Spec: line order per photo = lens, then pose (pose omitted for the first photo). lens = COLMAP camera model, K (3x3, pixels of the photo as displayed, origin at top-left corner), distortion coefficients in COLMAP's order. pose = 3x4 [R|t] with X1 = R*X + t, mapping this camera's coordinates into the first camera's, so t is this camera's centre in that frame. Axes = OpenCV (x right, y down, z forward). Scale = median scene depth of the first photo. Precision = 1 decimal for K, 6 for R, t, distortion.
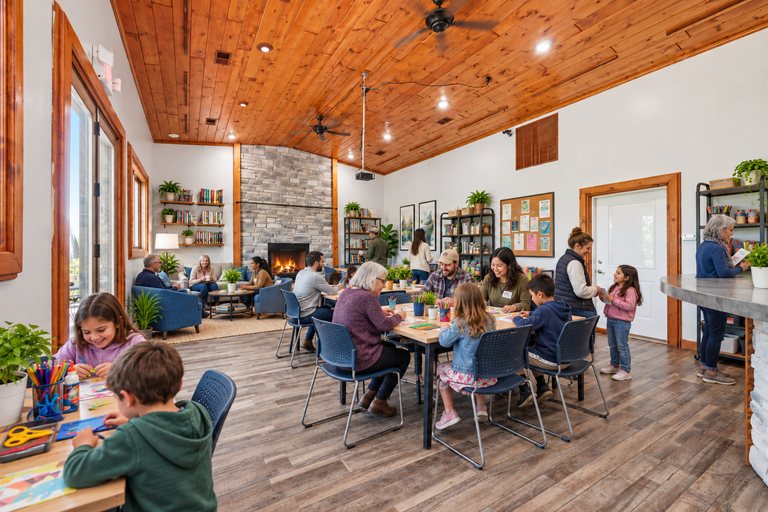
lens RADIAL K [[324.1, 0, 384.1], [0, 324.1, 254.4], [0, 0, 1]] dist [-0.000044, -0.000461]
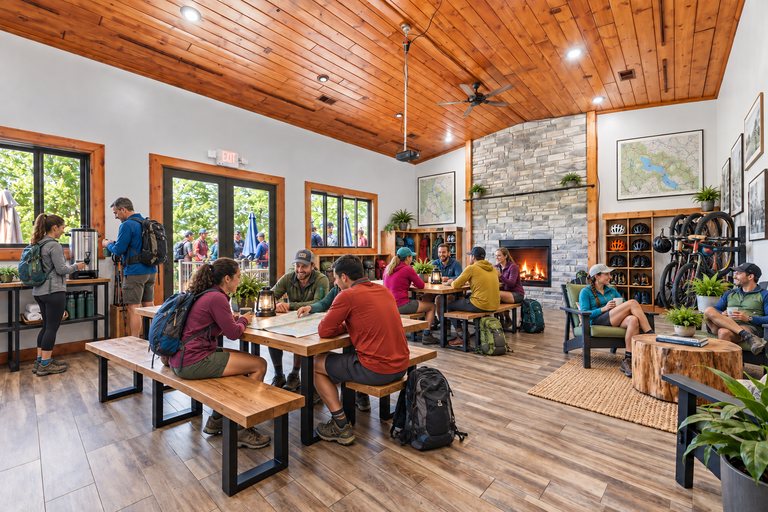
lens RADIAL K [[324.1, 0, 381.0], [0, 324.1, 250.2], [0, 0, 1]] dist [-0.000044, -0.000461]
pose [[0.282980, 0.007574, -0.959096, 0.421742], [-0.003477, 0.999970, 0.006871, -0.012809], [0.959120, 0.001390, 0.282998, 0.451093]]
